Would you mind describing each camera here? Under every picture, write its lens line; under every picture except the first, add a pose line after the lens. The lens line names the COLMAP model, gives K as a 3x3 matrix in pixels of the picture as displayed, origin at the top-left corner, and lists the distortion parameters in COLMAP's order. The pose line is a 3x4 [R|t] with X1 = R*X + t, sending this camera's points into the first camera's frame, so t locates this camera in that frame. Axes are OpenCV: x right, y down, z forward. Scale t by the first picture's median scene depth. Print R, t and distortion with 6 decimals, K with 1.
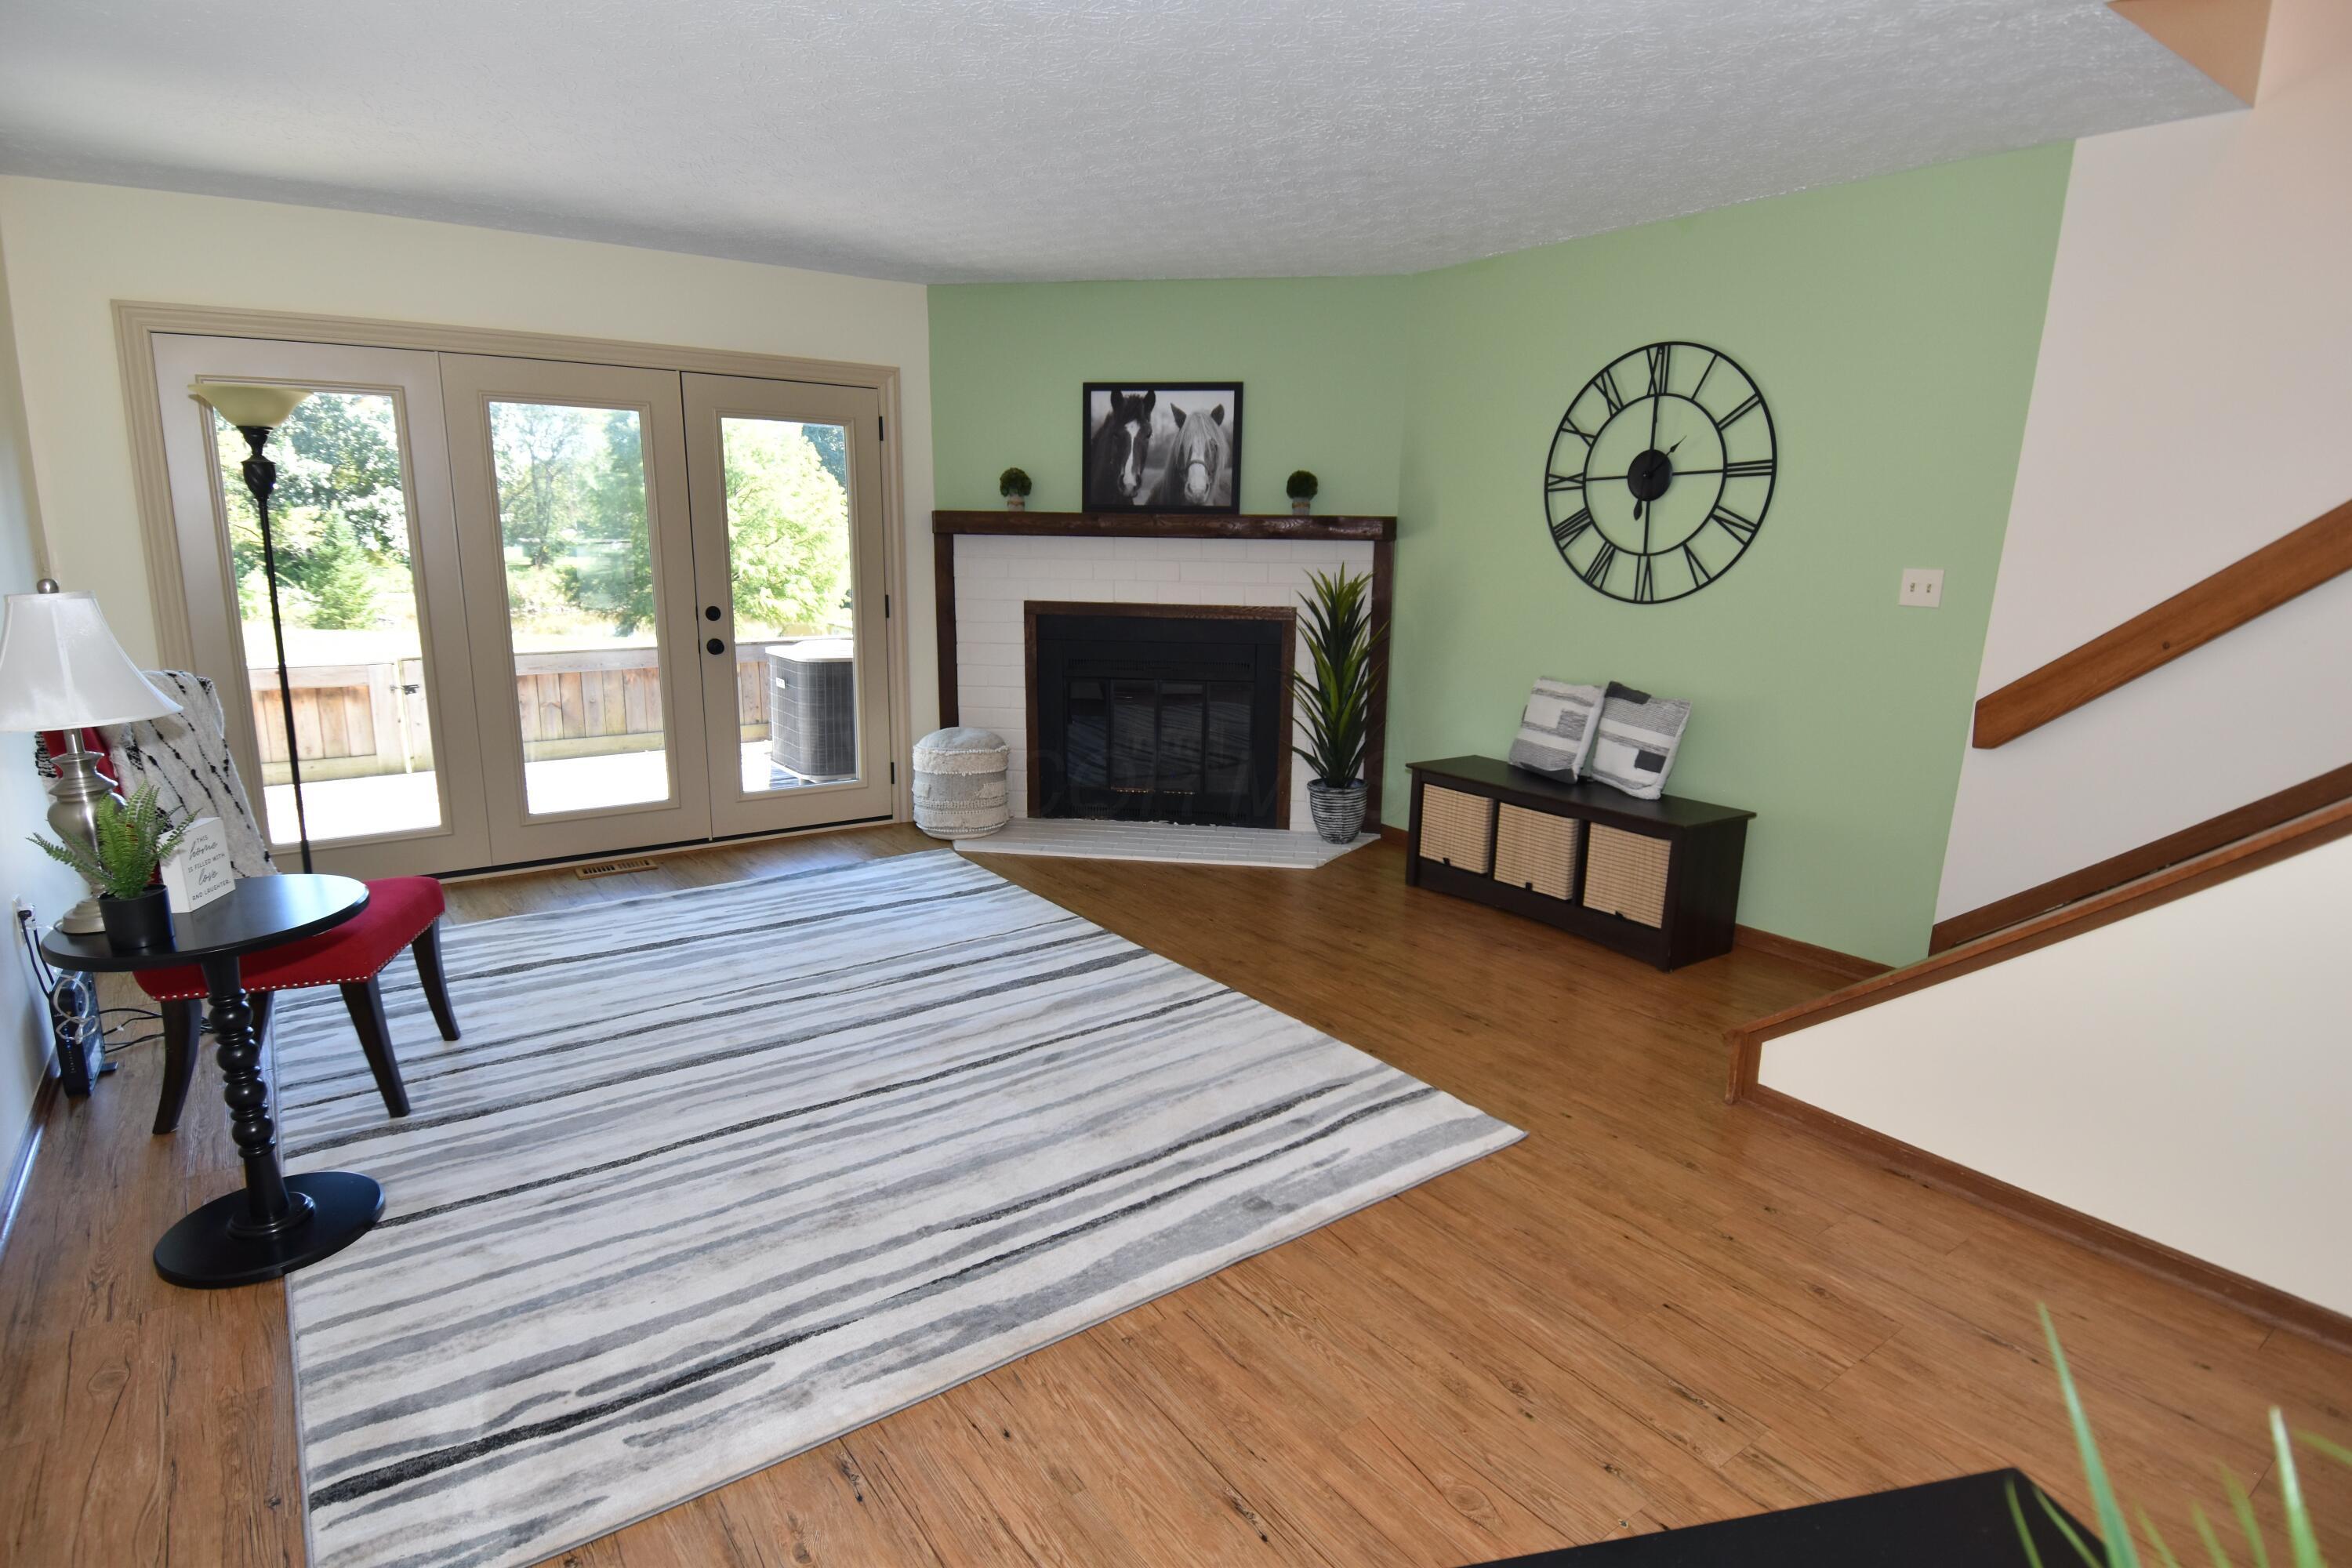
lens RADIAL K [[1214.8, 0, 1181.6], [0, 1214.8, 781.8], [0, 0, 1]] dist [0.043150, -0.048569]
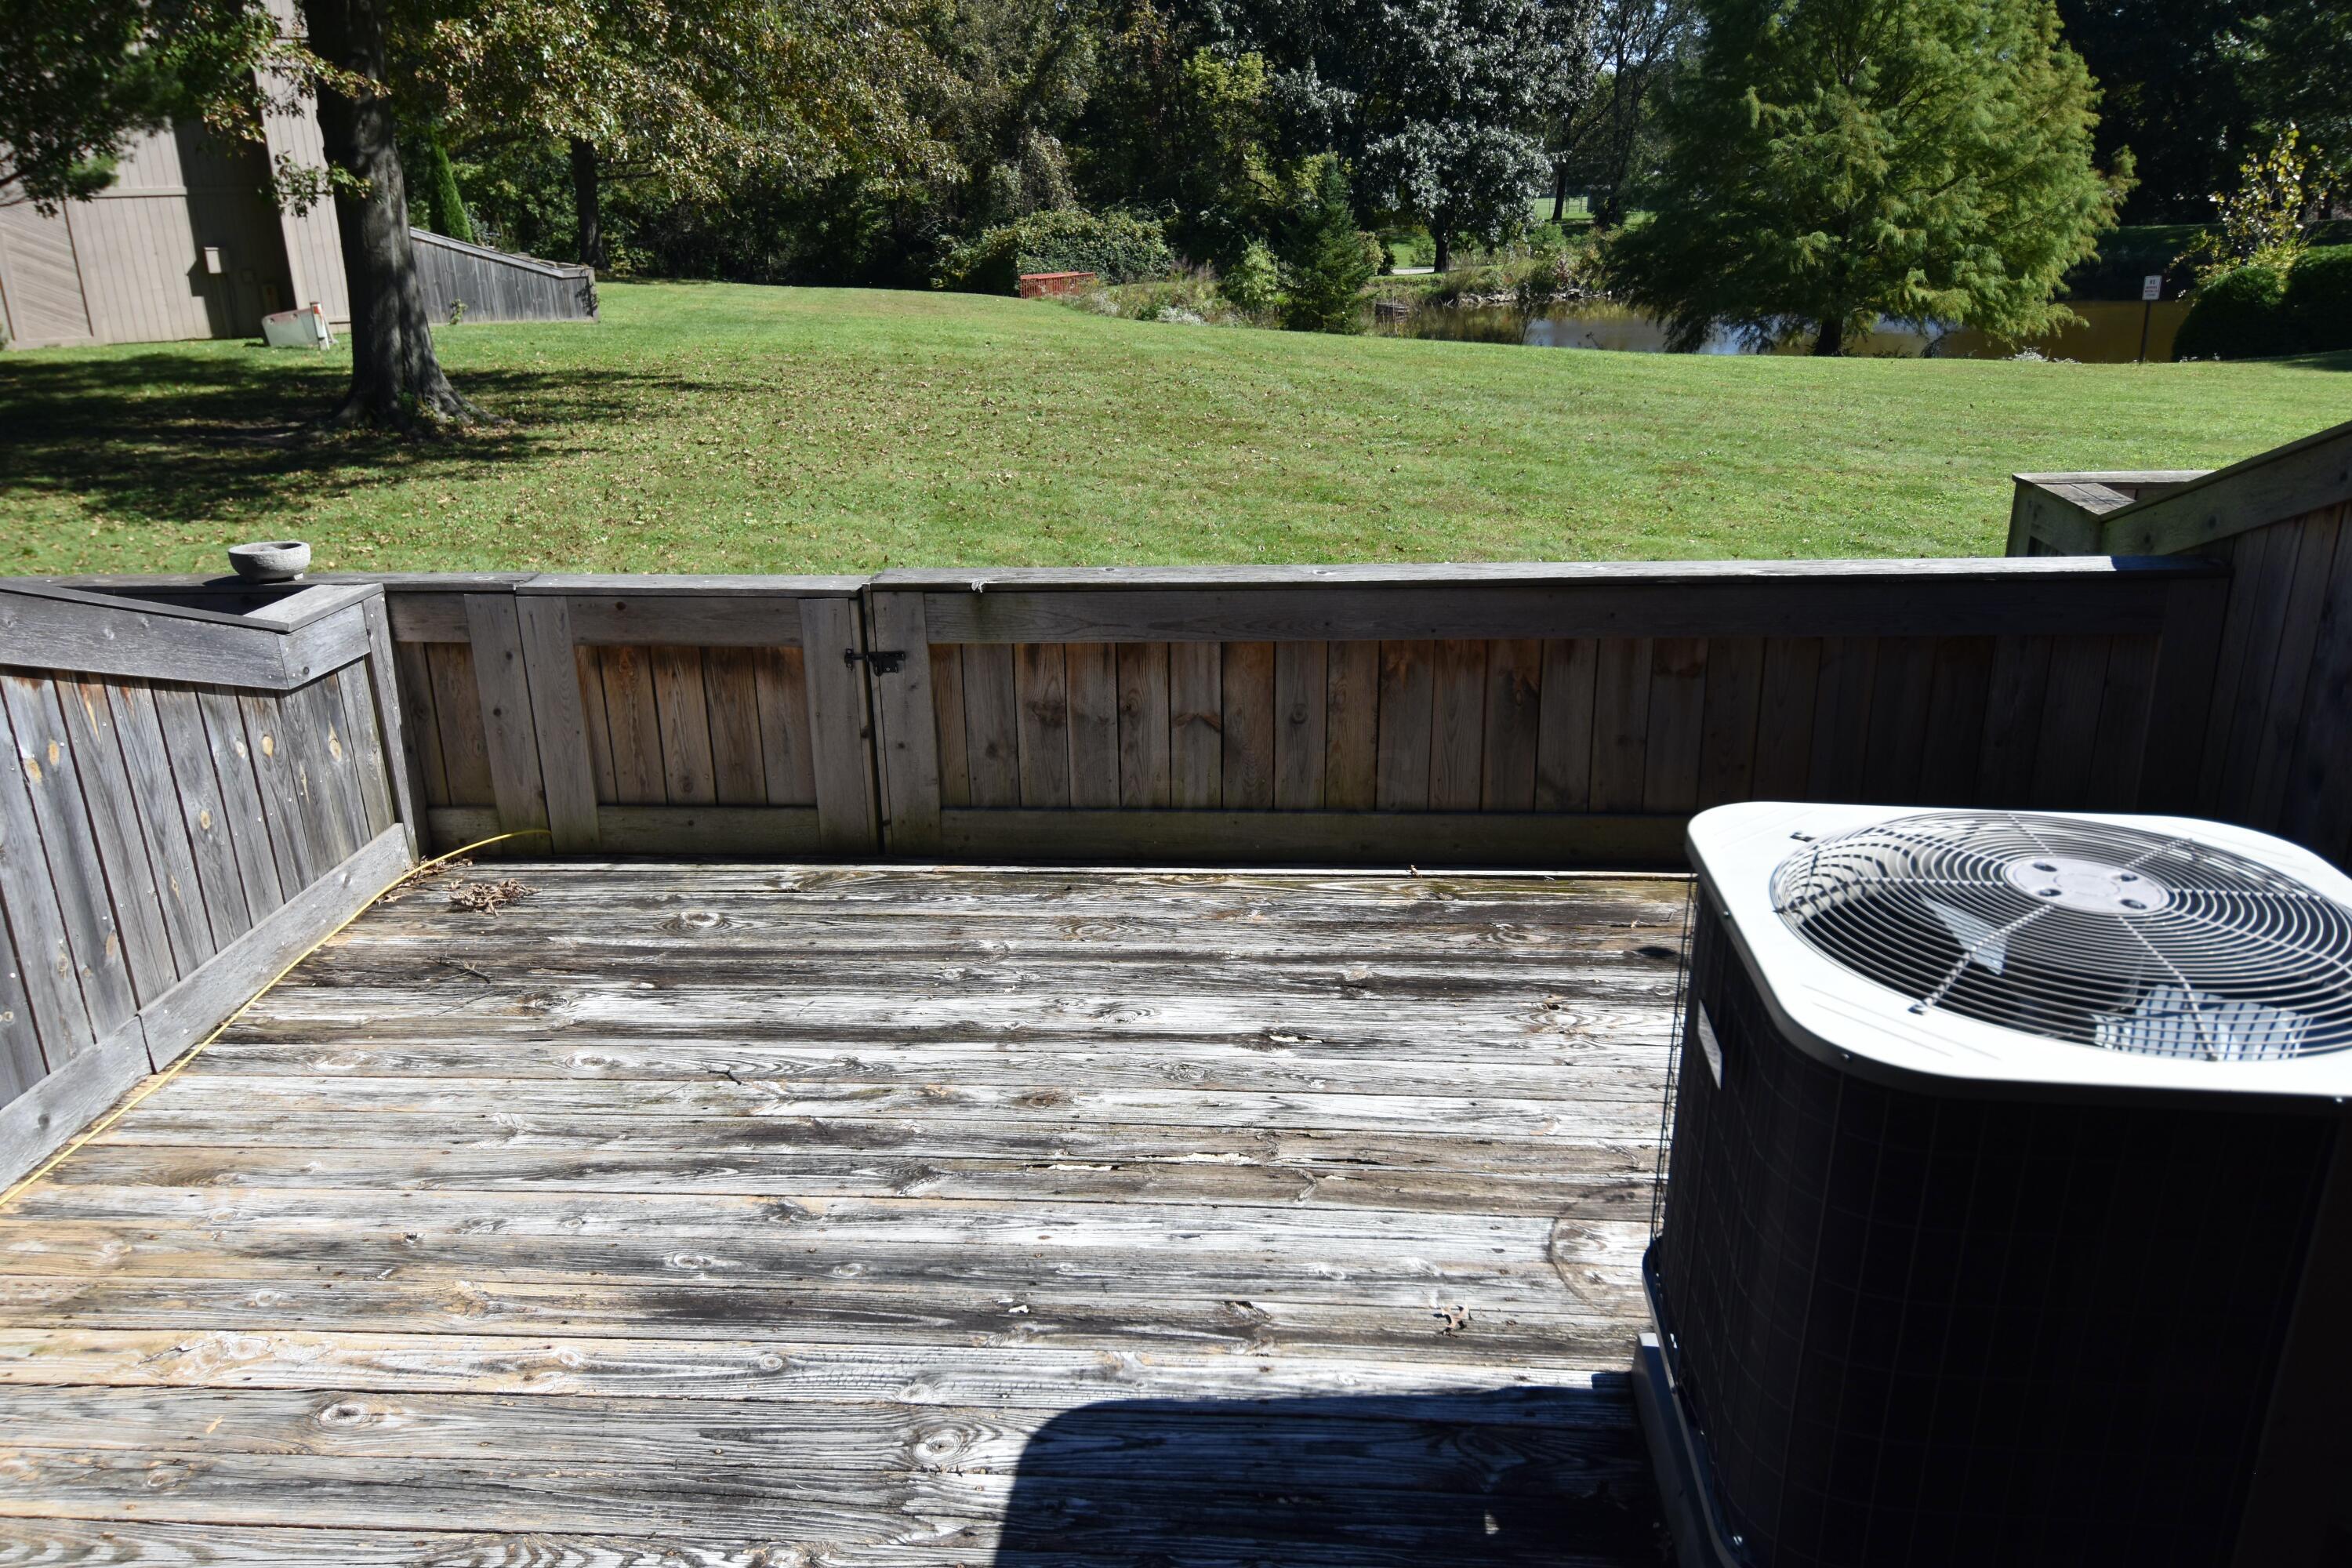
lens RADIAL K [[1759.7, 0, 1182.1], [0, 1759.7, 775.7], [0, 0, 1]] dist [0.057564, -0.050944]
pose [[0.759750, 0.184745, -0.623417, -0.288879], [-0.102239, 0.980802, 0.166056, -0.222997], [0.642127, -0.062423, 0.764053, 0.952793]]
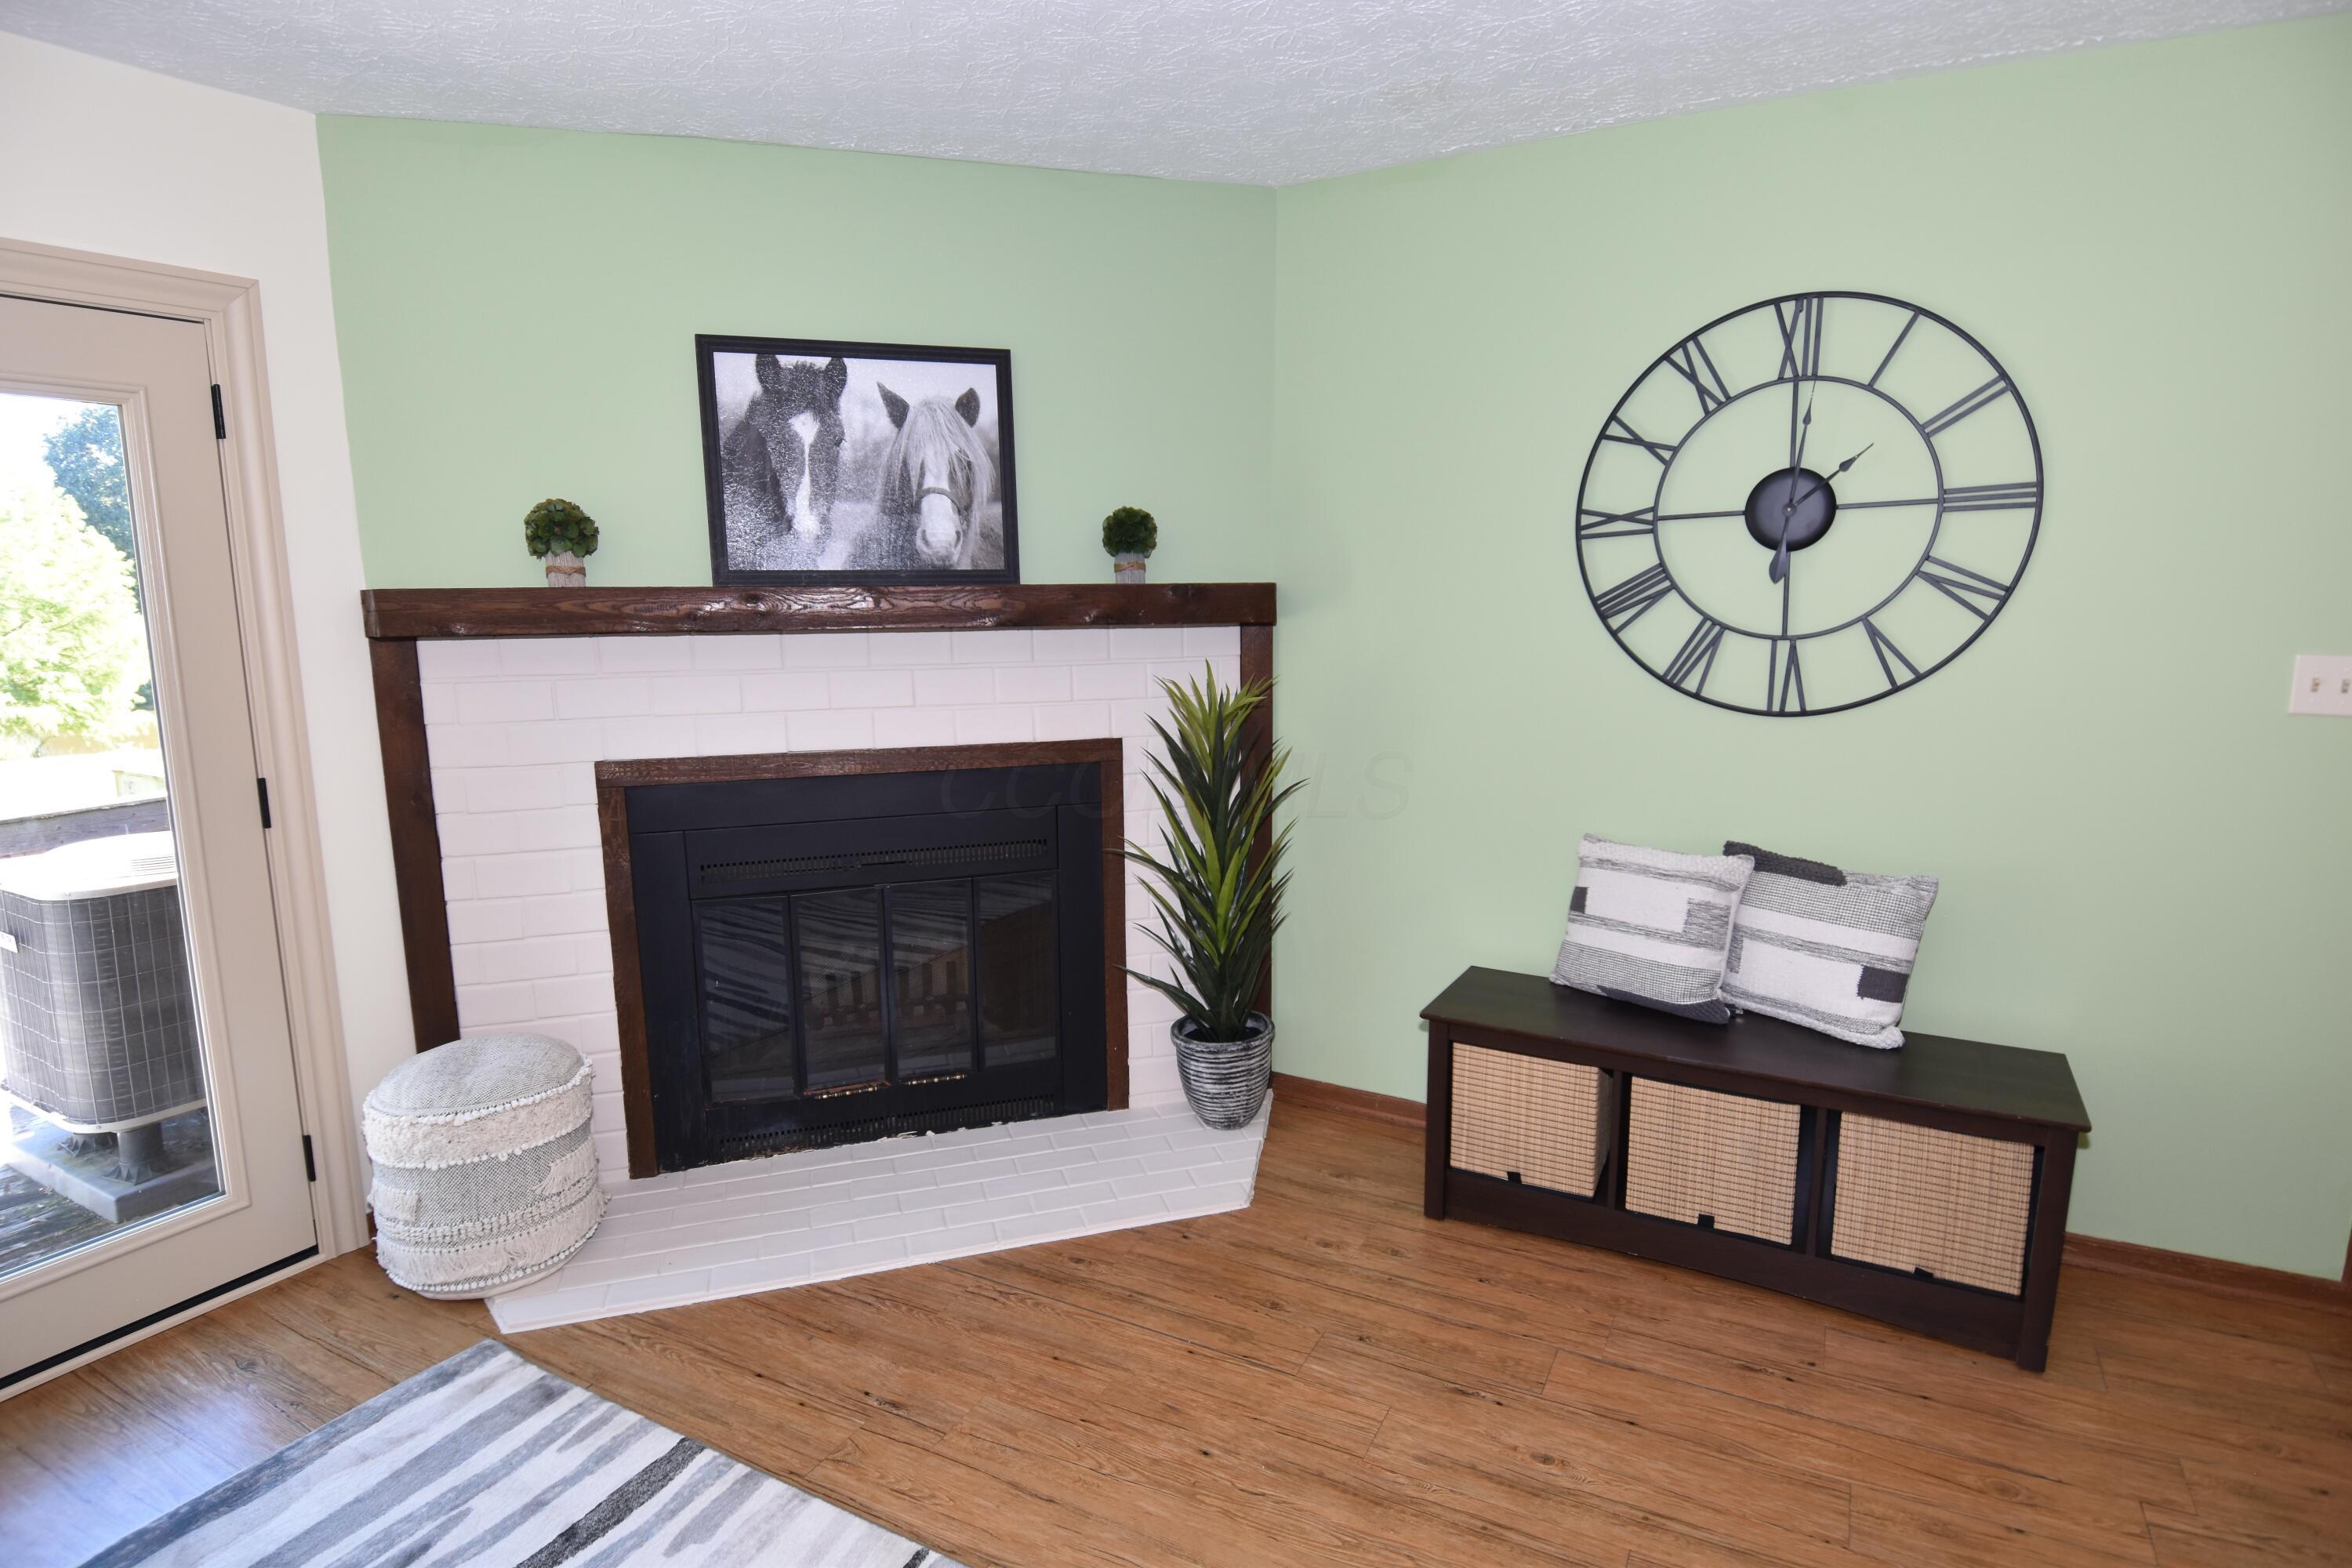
lens RADIAL K [[1214.8, 0, 1180.6], [0, 1214.8, 785.0], [0, 0, 1]] dist [0.043150, -0.048569]
pose [[0.903607, -0.091855, 0.418398, -0.131058], [0.109487, 0.993820, -0.018274, -0.110715], [-0.414134, 0.062322, 0.908080, 0.471479]]
